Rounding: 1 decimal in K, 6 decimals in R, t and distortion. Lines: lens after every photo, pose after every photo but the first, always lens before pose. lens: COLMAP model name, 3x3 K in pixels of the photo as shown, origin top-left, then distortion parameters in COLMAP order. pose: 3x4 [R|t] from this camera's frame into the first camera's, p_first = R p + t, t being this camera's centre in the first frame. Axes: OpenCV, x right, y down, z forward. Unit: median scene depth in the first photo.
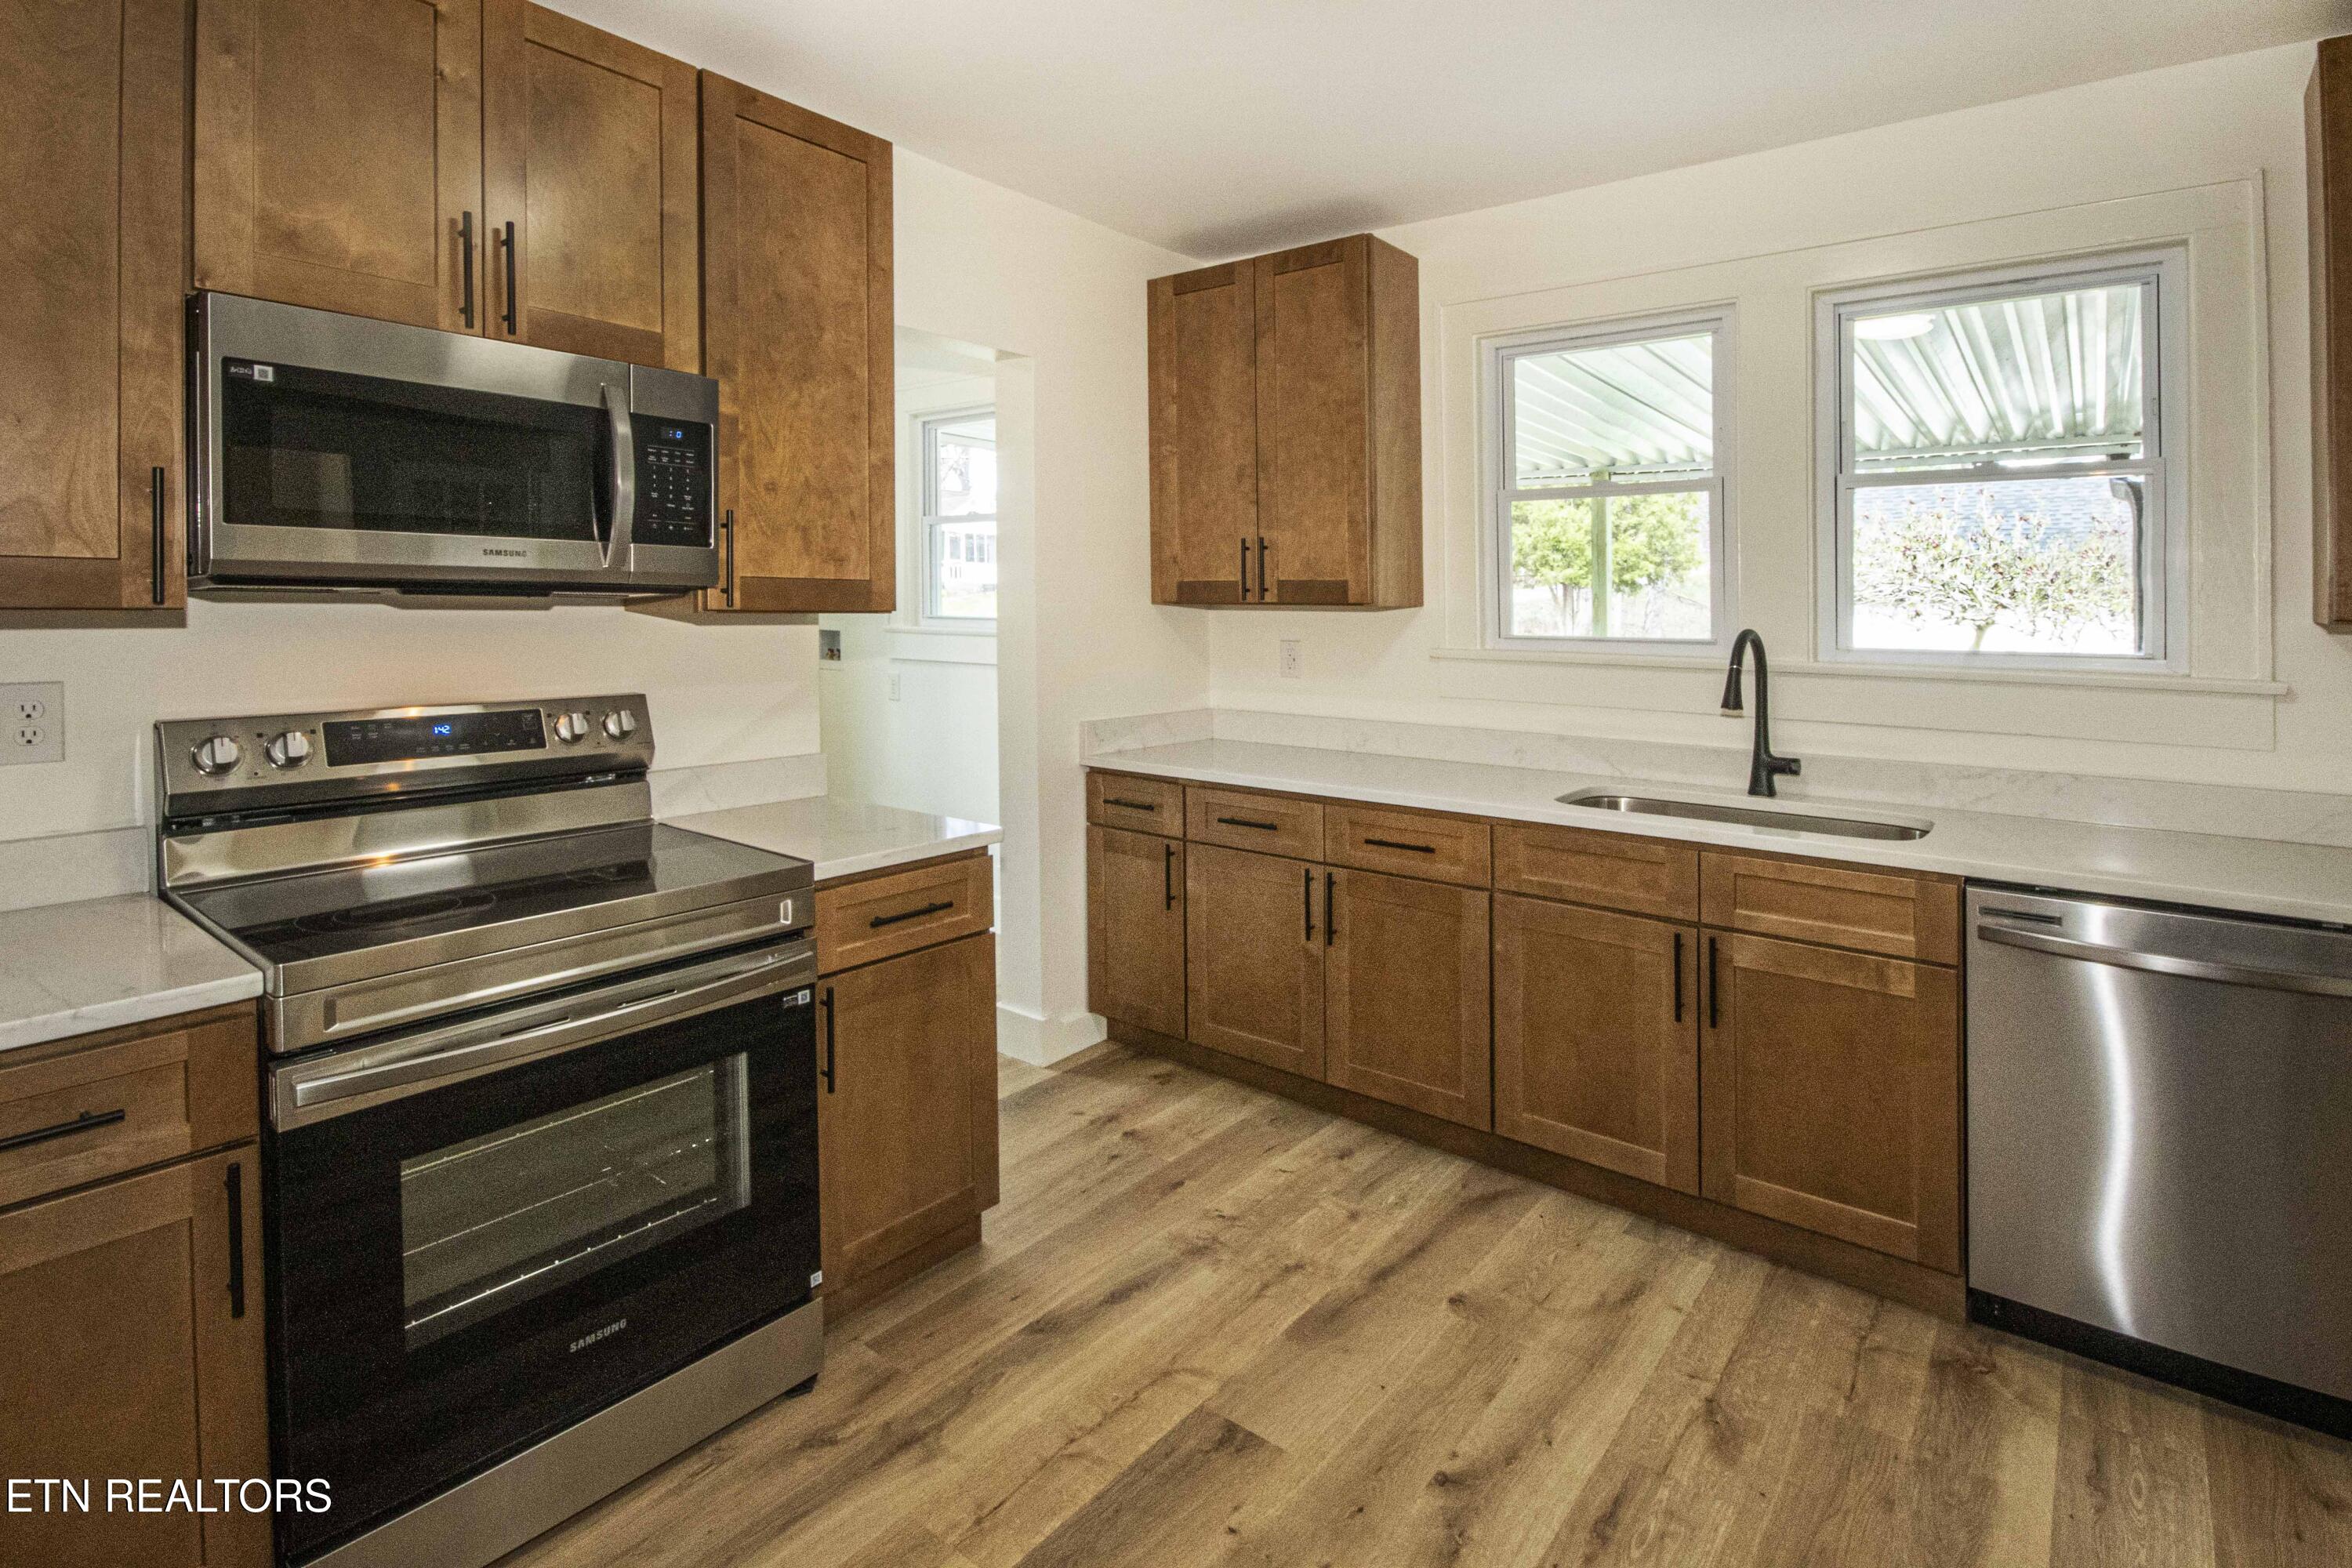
lens RADIAL K [[1255.3, 0, 1208.8], [0, 1255.3, 618.6], [0, 0, 1]] dist [-0.005505, -0.000205]
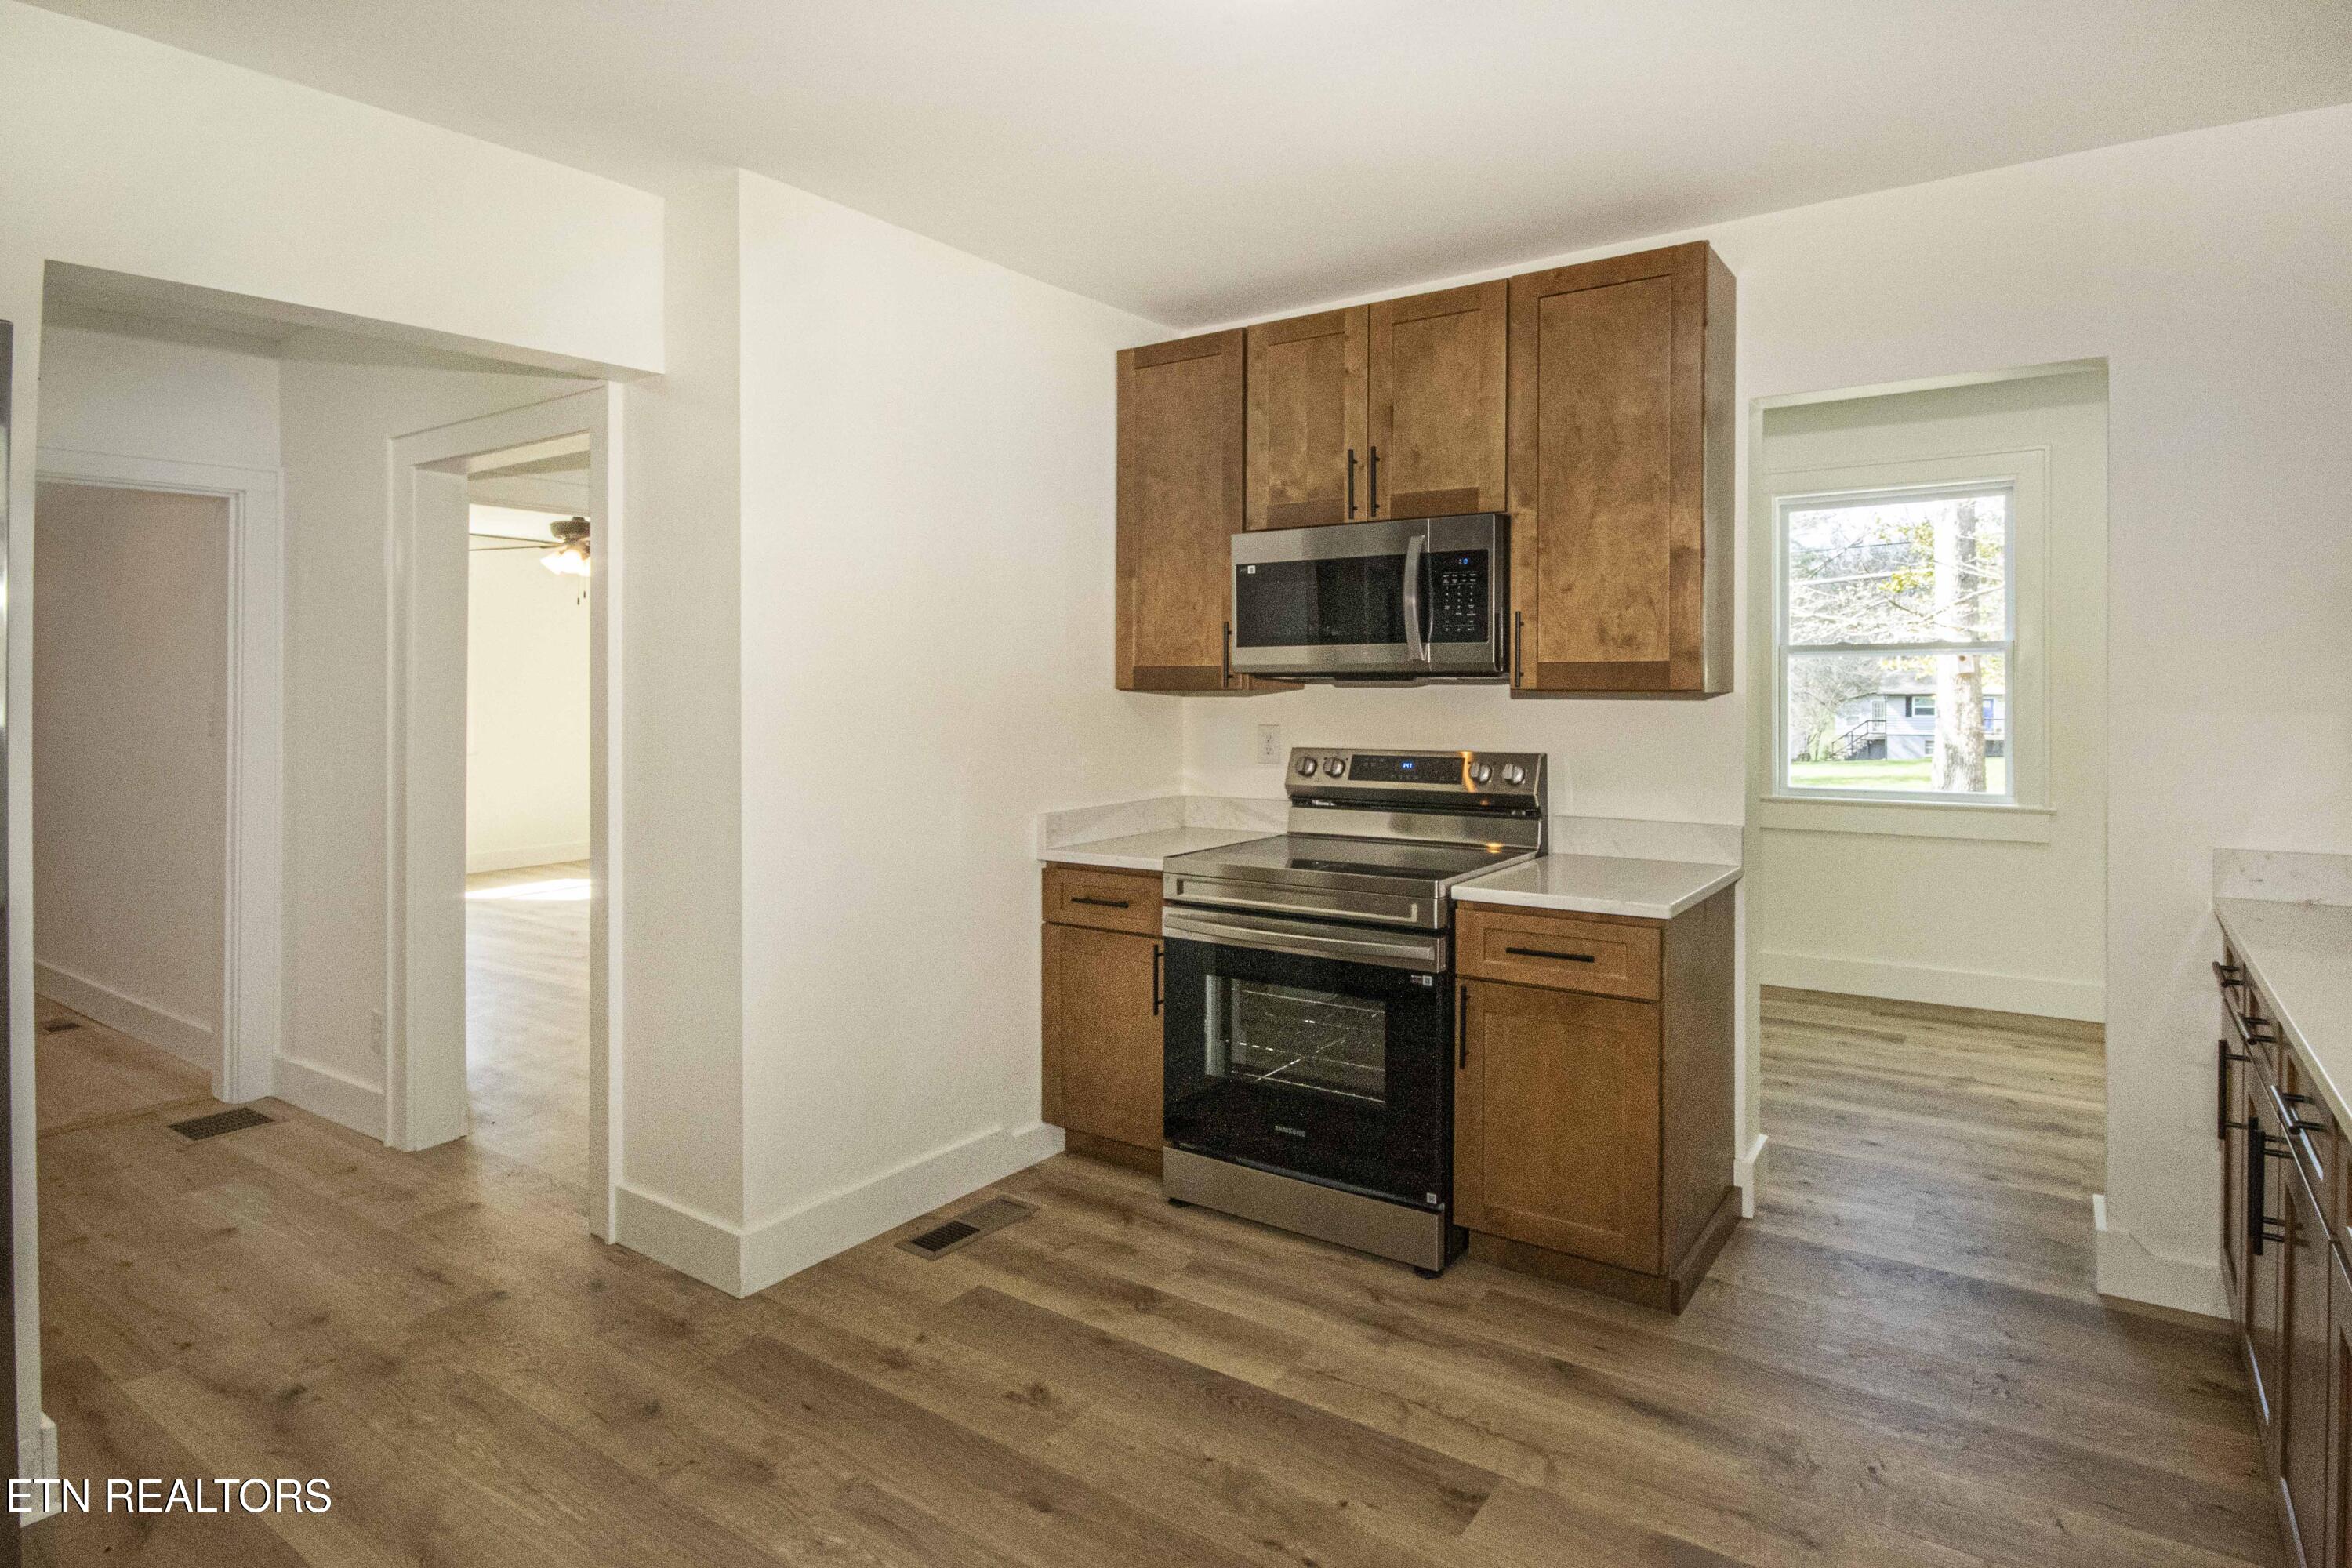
lens RADIAL K [[1255.3, 0, 1233.3], [0, 1255.3, 690.2], [0, 0, 1]] dist [-0.005505, -0.000205]
pose [[0.032669, 0.002450, -0.999463, 1.002845], [-0.001380, 0.999996, 0.002406, -0.010078], [0.999465, 0.001301, 0.032672, 0.752552]]
